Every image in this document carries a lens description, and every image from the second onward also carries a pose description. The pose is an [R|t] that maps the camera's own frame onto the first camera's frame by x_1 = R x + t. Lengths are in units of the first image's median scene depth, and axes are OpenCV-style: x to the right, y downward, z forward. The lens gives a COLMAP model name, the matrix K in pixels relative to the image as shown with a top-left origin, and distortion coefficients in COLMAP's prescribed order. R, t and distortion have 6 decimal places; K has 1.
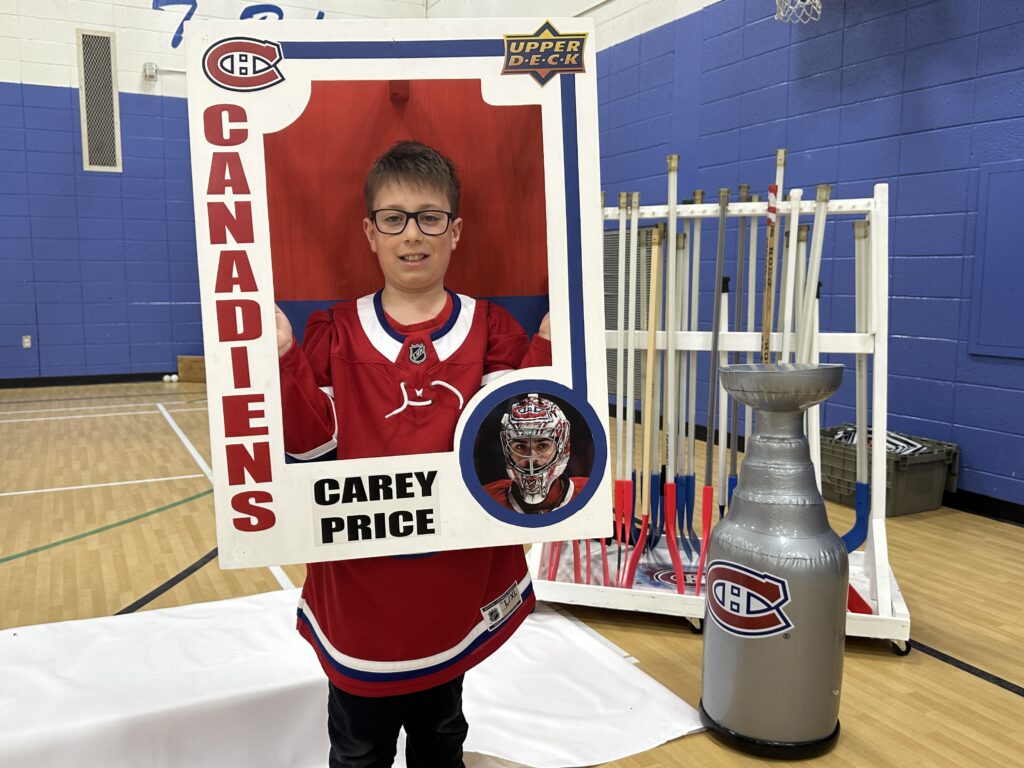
lens RADIAL K [[895.5, 0, 512.0], [0, 895.5, 384.0], [0, 0, 1]] dist [0.084763, -0.129047]
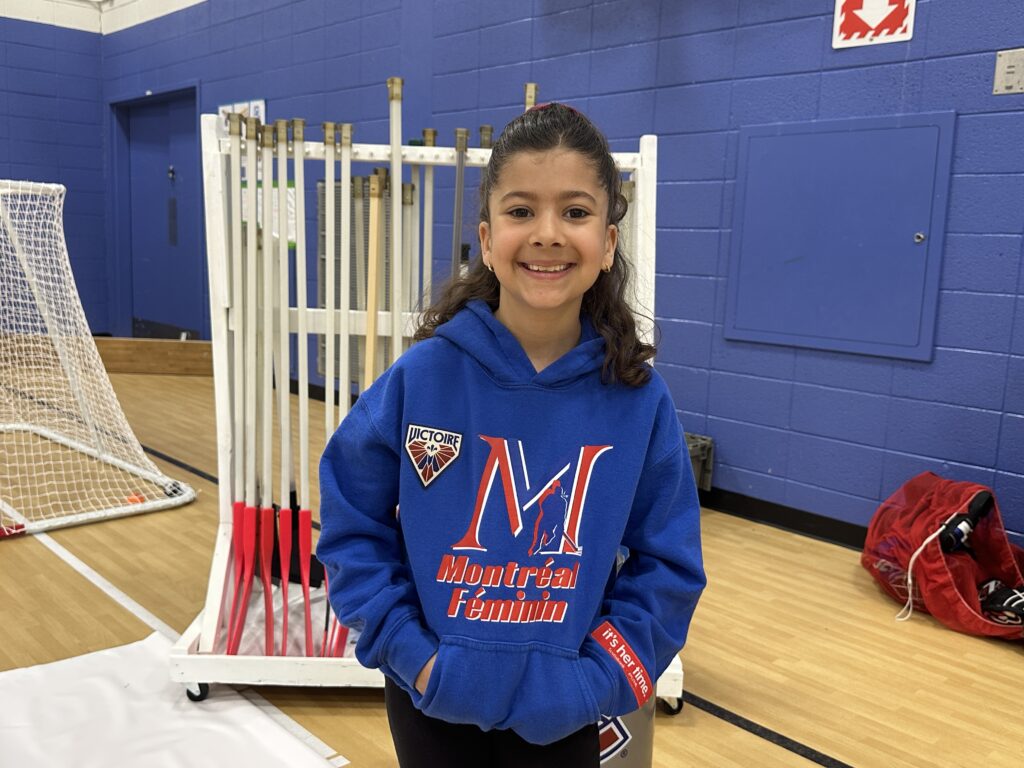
lens RADIAL K [[954.7, 0, 530.7], [0, 954.7, 380.7], [0, 0, 1]] dist [0.162765, -0.322103]
pose [[0.954670, -0.008183, 0.297554, 0.037638], [0.000451, 0.999661, 0.026044, -0.018741], [-0.297666, -0.024729, 0.954350, 0.162012]]
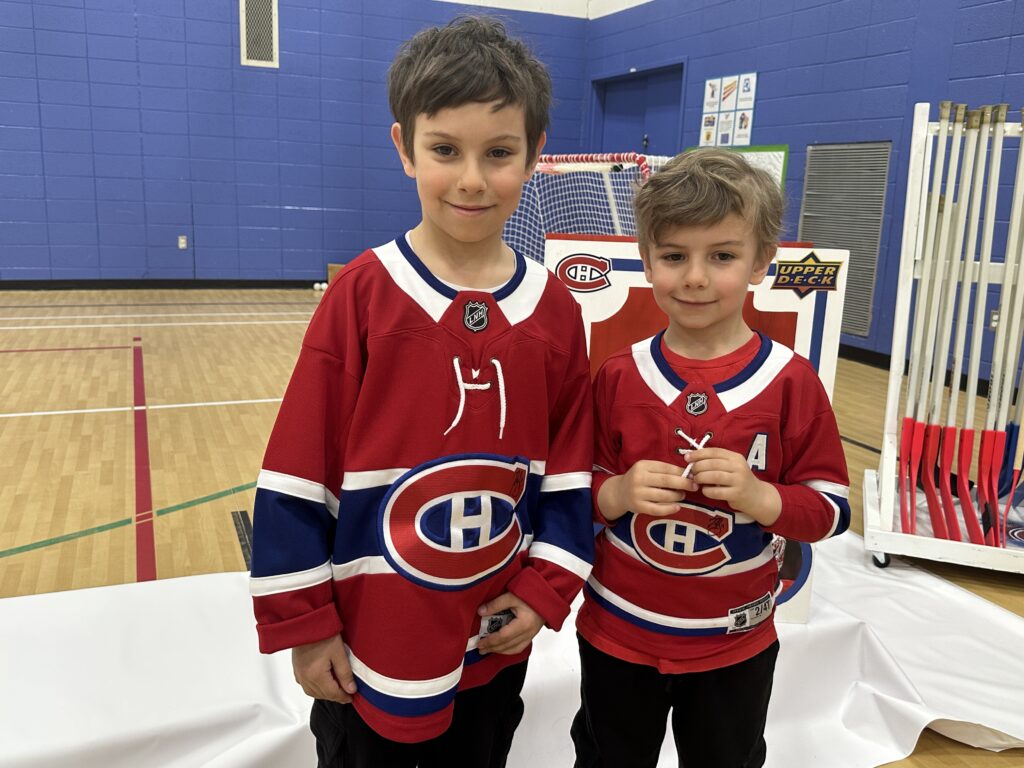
lens RADIAL K [[922.4, 0, 512.0], [0, 922.4, 384.0], [0, 0, 1]] dist [0.084246, -0.165695]
pose [[0.996299, 0.052114, -0.068361, -0.269333], [-0.045940, 0.994975, 0.088965, -0.000222], [0.072653, -0.085495, 0.993686, 0.030634]]
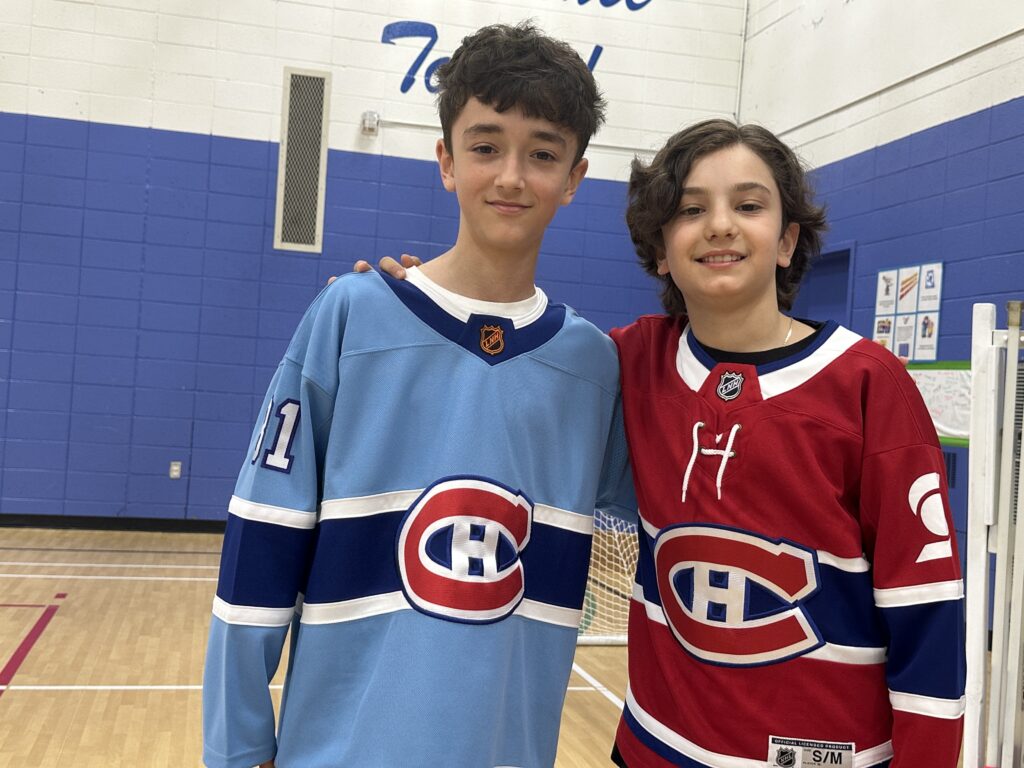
lens RADIAL K [[1289.1, 0, 512.0], [0, 1289.1, 384.0], [0, 0, 1]] dist [0.219267, -0.557302]
pose [[0.971763, 0.058444, -0.228605, -0.070292], [-0.089593, 0.987675, -0.128344, -0.009493], [0.218286, 0.145201, 0.965022, 0.048861]]
